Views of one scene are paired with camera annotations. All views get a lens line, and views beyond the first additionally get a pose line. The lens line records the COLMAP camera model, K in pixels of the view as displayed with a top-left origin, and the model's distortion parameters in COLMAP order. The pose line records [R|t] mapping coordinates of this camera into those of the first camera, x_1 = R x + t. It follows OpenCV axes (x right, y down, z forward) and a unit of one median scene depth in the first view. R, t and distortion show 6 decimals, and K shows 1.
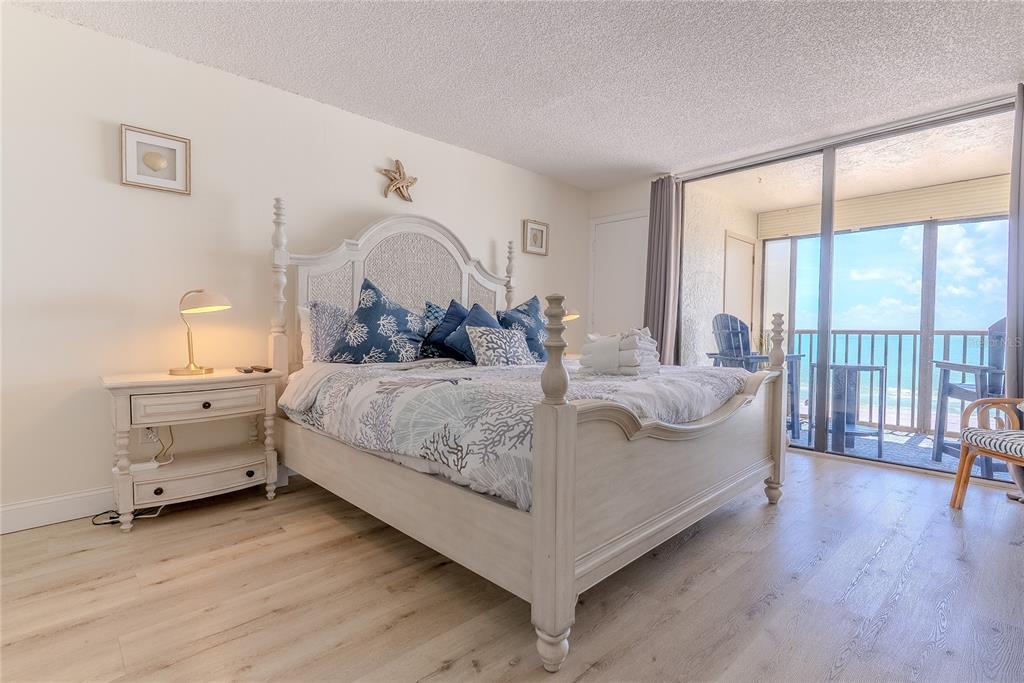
lens RADIAL K [[490.4, 0, 512.3], [0, 490.4, 337.8], [0, 0, 1]] dist [0.001600, -0.001125]
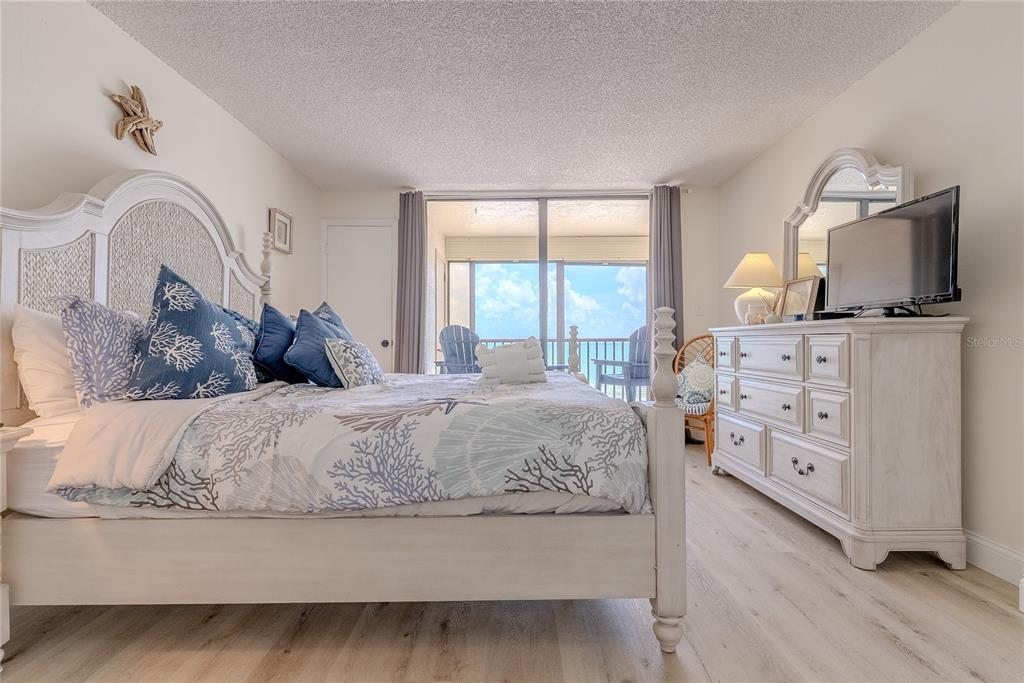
lens RADIAL K [[490.4, 0, 513.8], [0, 490.4, 337.4], [0, 0, 1]] dist [0.001600, -0.001125]
pose [[0.687593, -0.007954, 0.726053, -0.440037], [0.024304, 0.999632, -0.012066, -0.007511], [-0.725689, 0.025942, 0.687533, 0.224277]]
